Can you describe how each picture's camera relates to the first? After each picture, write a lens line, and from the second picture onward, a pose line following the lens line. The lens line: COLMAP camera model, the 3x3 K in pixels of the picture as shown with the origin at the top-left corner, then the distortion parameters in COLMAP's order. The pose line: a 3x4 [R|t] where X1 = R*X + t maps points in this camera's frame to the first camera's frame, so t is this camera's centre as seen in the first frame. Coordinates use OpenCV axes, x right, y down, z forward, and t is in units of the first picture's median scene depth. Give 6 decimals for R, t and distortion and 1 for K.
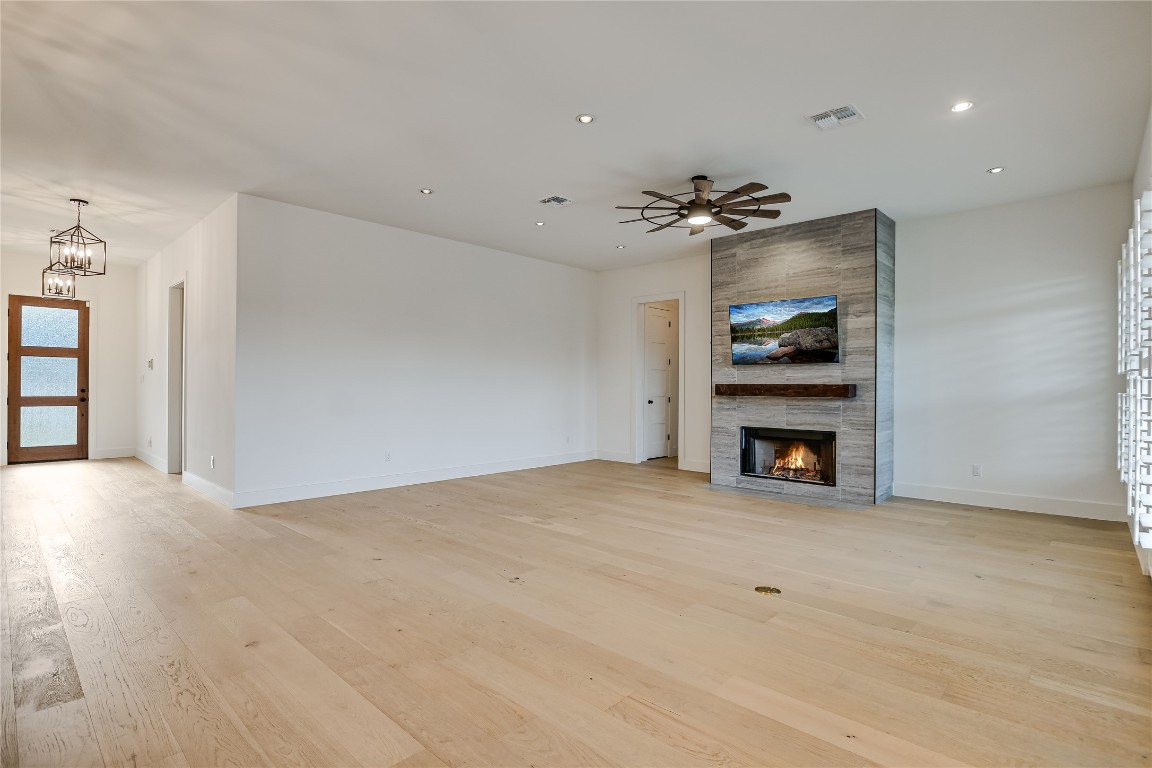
lens RADIAL K [[579.6, 0, 573.5], [0, 579.6, 383.9], [0, 0, 1]] dist [-0.010256, 0.000357]
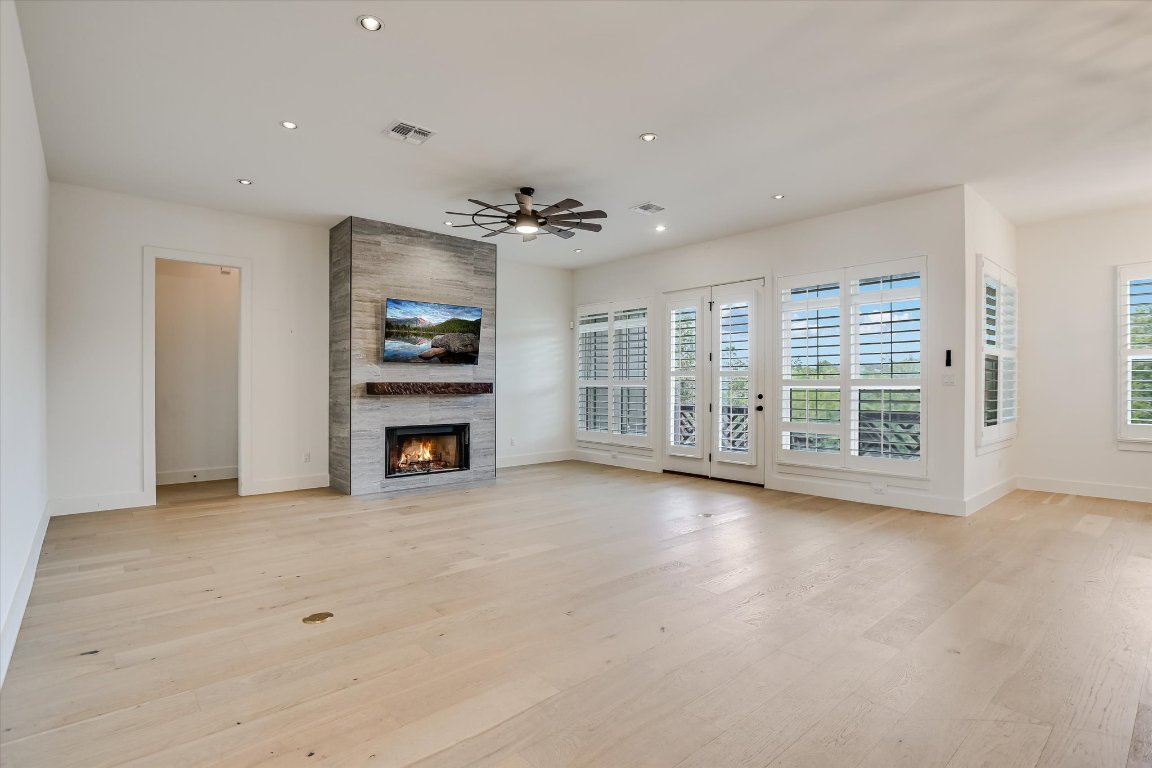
lens RADIAL K [[573.3, 0, 575.3], [0, 573.3, 387.4], [0, 0, 1]] dist [-0.001217, 0.001636]
pose [[0.092554, -0.012068, 0.995635, -0.689237], [-0.004076, 0.999914, 0.012498, -0.005255], [-0.995699, -0.005215, 0.092497, 0.677403]]
